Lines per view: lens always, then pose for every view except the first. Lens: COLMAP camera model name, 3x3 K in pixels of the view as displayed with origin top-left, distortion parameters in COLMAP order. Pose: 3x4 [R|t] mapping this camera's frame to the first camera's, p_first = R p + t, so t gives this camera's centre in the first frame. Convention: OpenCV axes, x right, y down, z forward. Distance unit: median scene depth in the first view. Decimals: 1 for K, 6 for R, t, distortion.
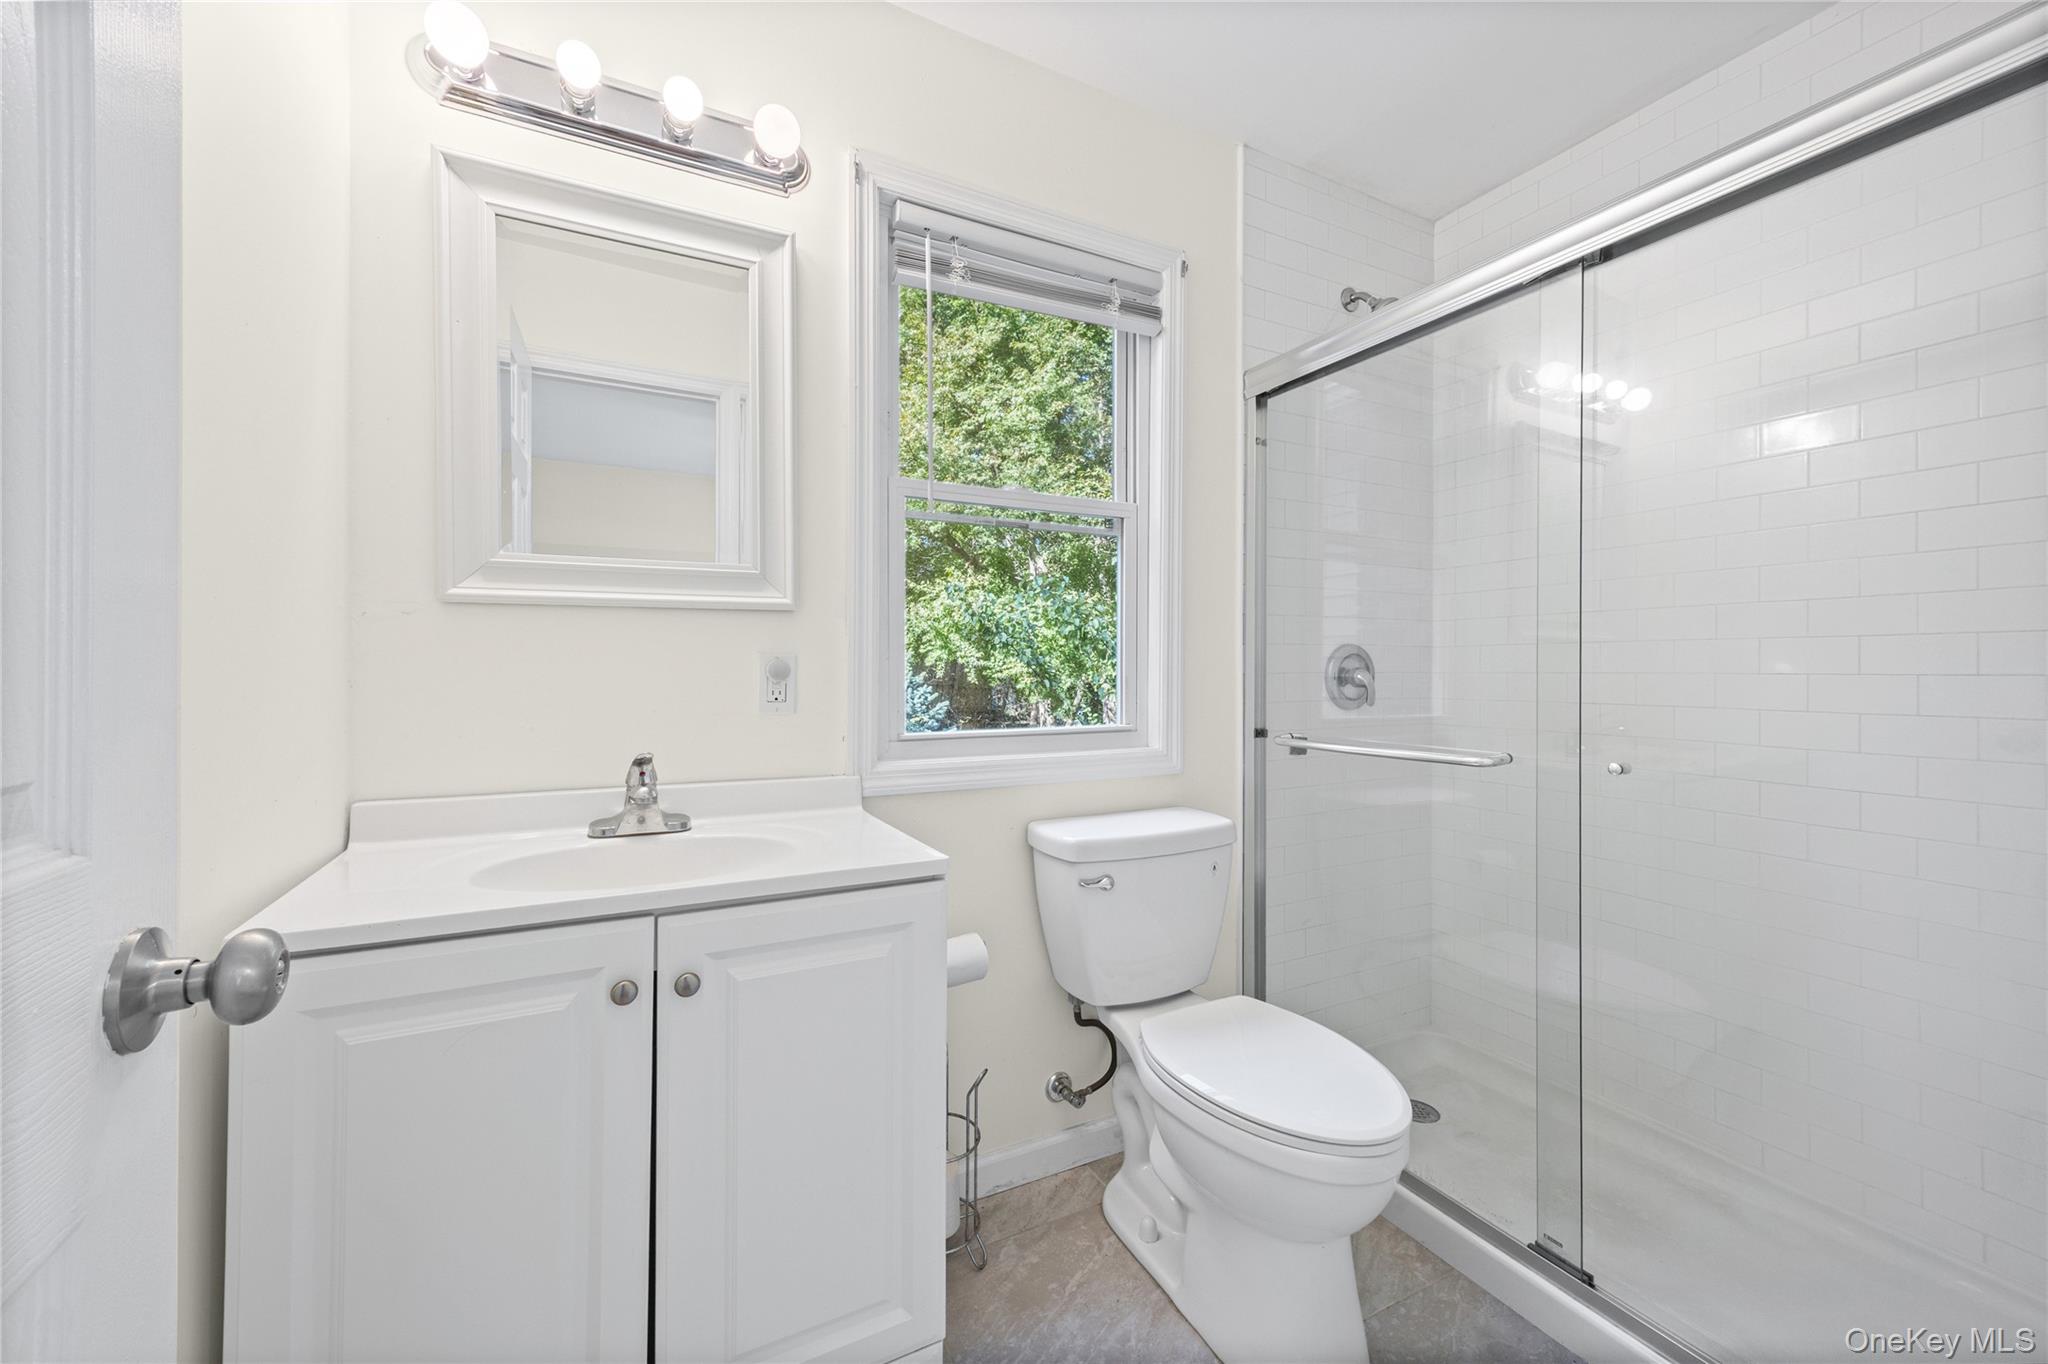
lens RADIAL K [[827.0, 0, 1027.9], [0, 827.0, 675.3], [0, 0, 1]] dist [0.006653, -0.000233]
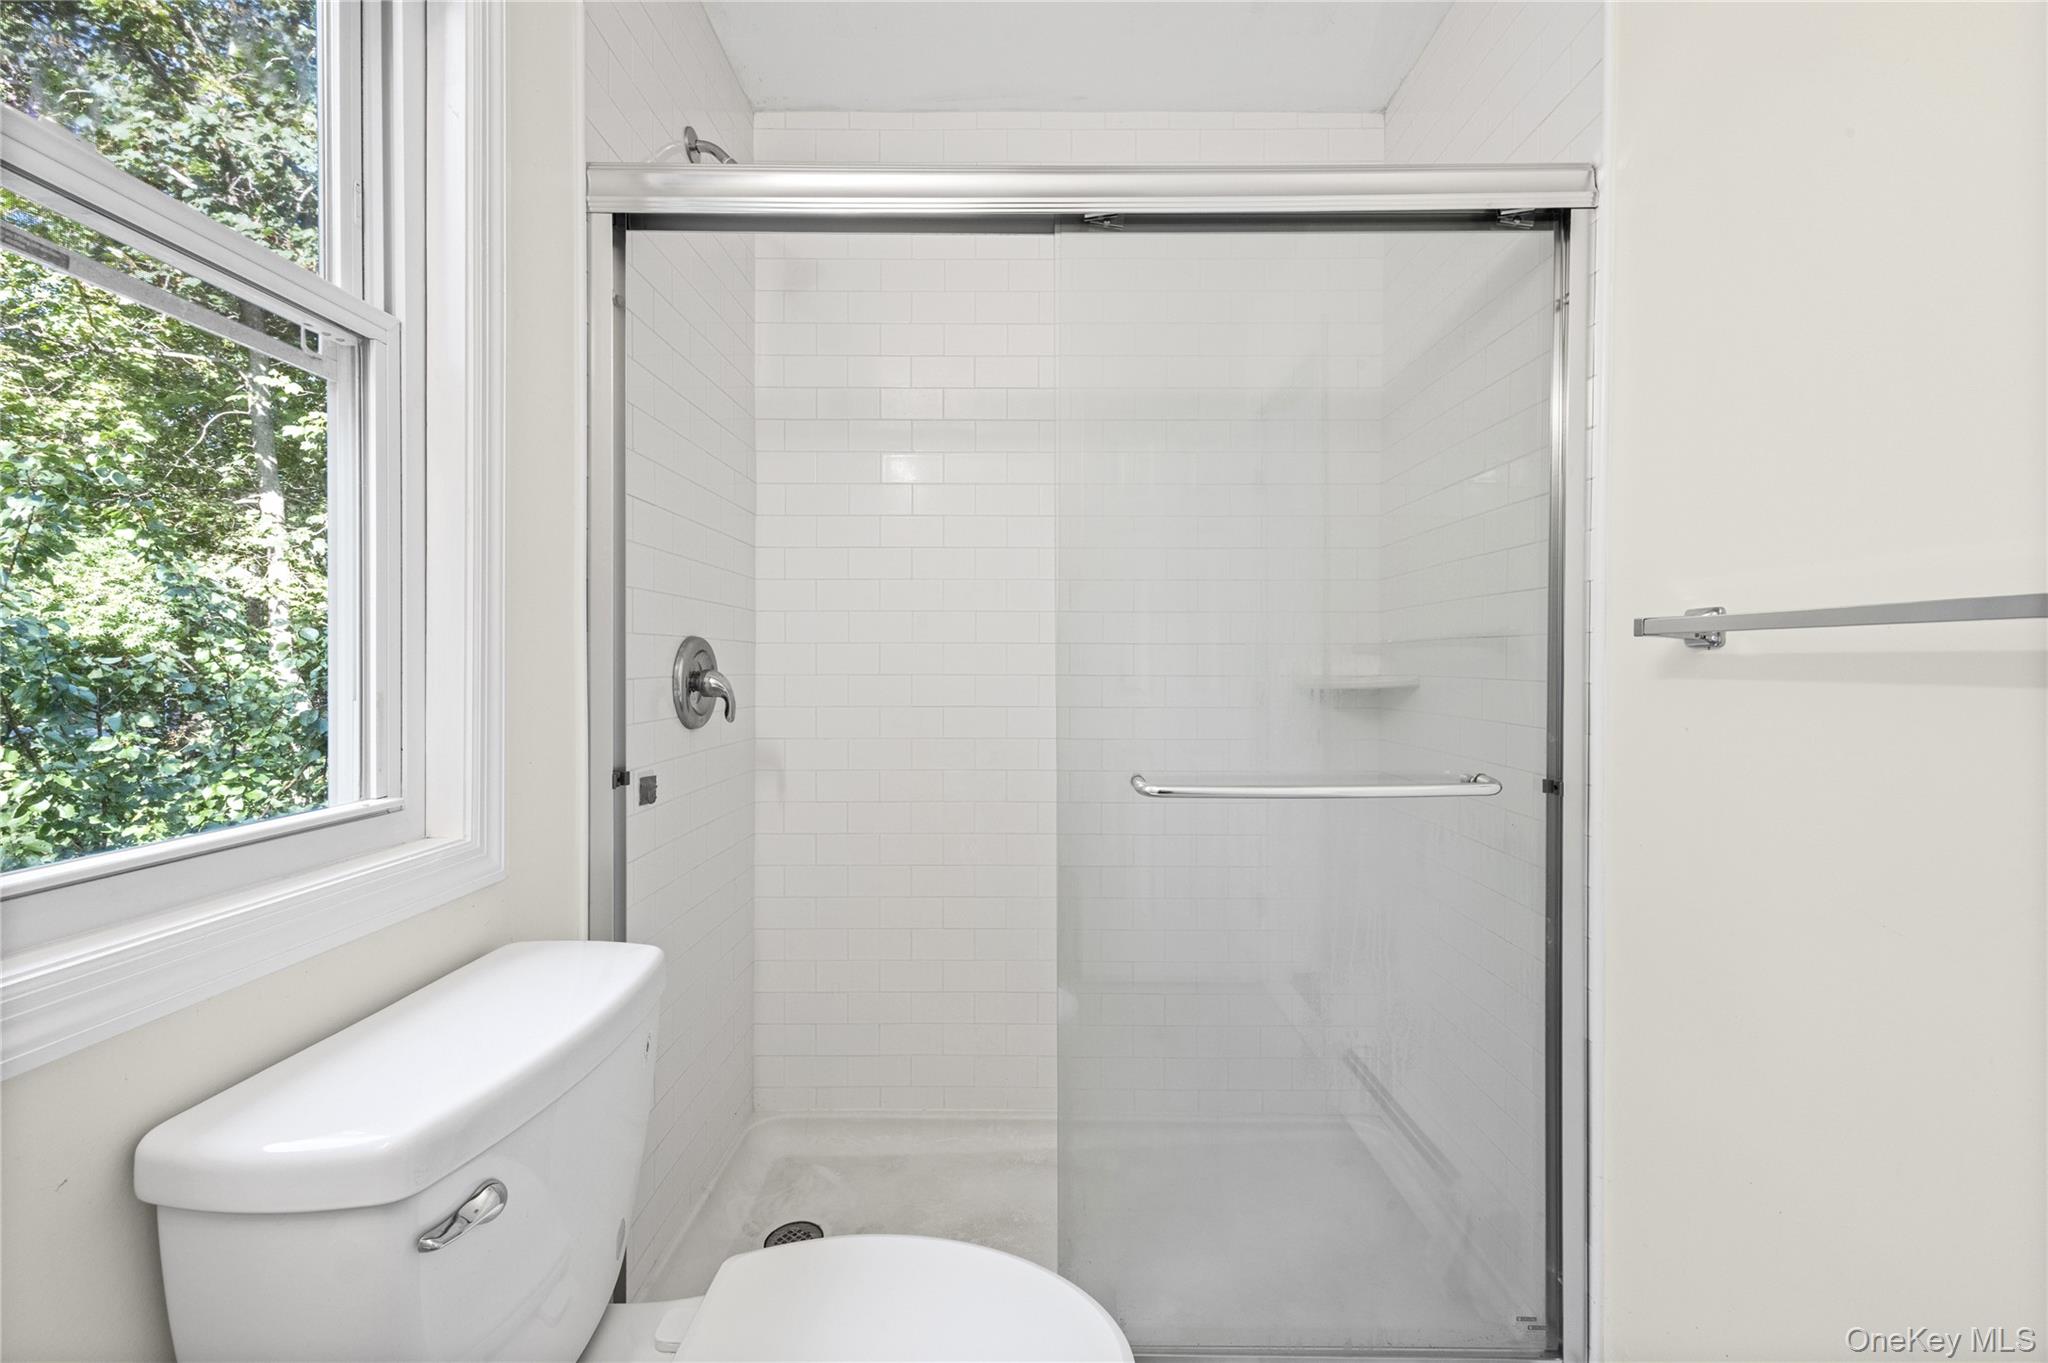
lens RADIAL K [[827.0, 0, 1027.9], [0, 827.0, 674.8], [0, 0, 1]] dist [0.006653, -0.000233]
pose [[0.461379, -0.010678, 0.887139, -0.119904], [0.002925, 0.999940, 0.010514, -0.012693], [-0.887198, -0.002256, 0.461383, 0.470089]]
